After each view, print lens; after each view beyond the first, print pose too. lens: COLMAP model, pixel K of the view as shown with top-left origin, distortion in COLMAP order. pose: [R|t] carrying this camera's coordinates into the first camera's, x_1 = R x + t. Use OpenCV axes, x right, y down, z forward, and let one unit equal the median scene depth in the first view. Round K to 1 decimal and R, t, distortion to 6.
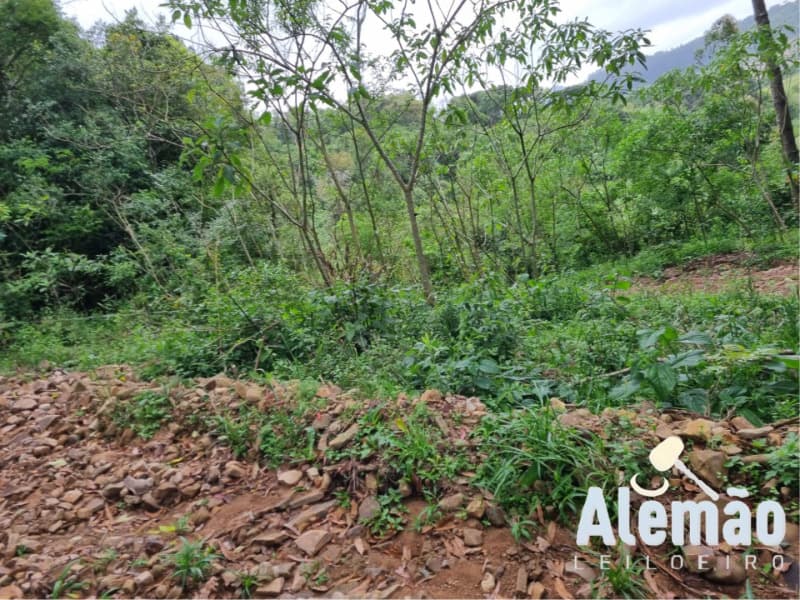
lens RADIAL K [[604.1, 0, 389.7], [0, 604.1, 292.1], [0, 0, 1]] dist [0.078621, -0.053612]
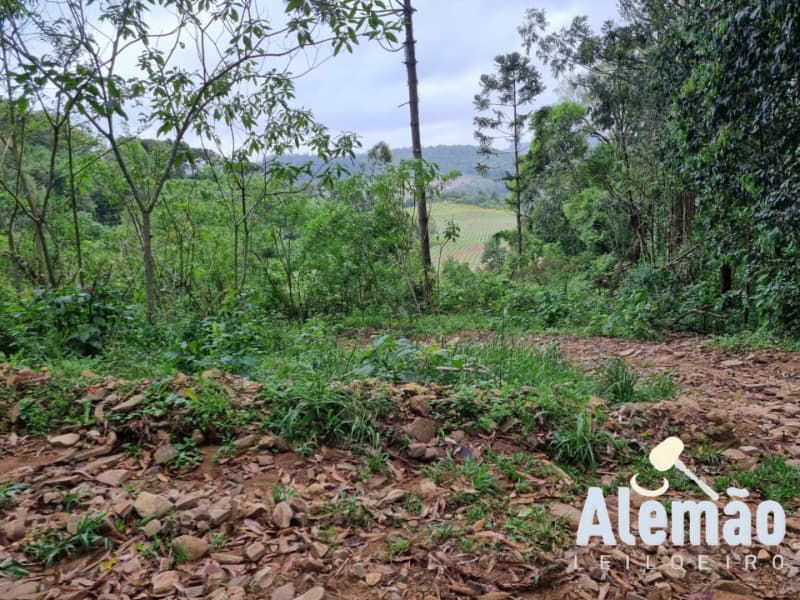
lens RADIAL K [[610.5, 0, 402.7], [0, 610.5, 304.5], [0, 0, 1]] dist [0.072568, -0.053840]
pose [[0.837155, 0.147023, 0.526835, -0.287855], [-0.098594, 0.987981, -0.119046, 0.148357], [-0.538006, 0.047717, 0.841589, -0.244670]]
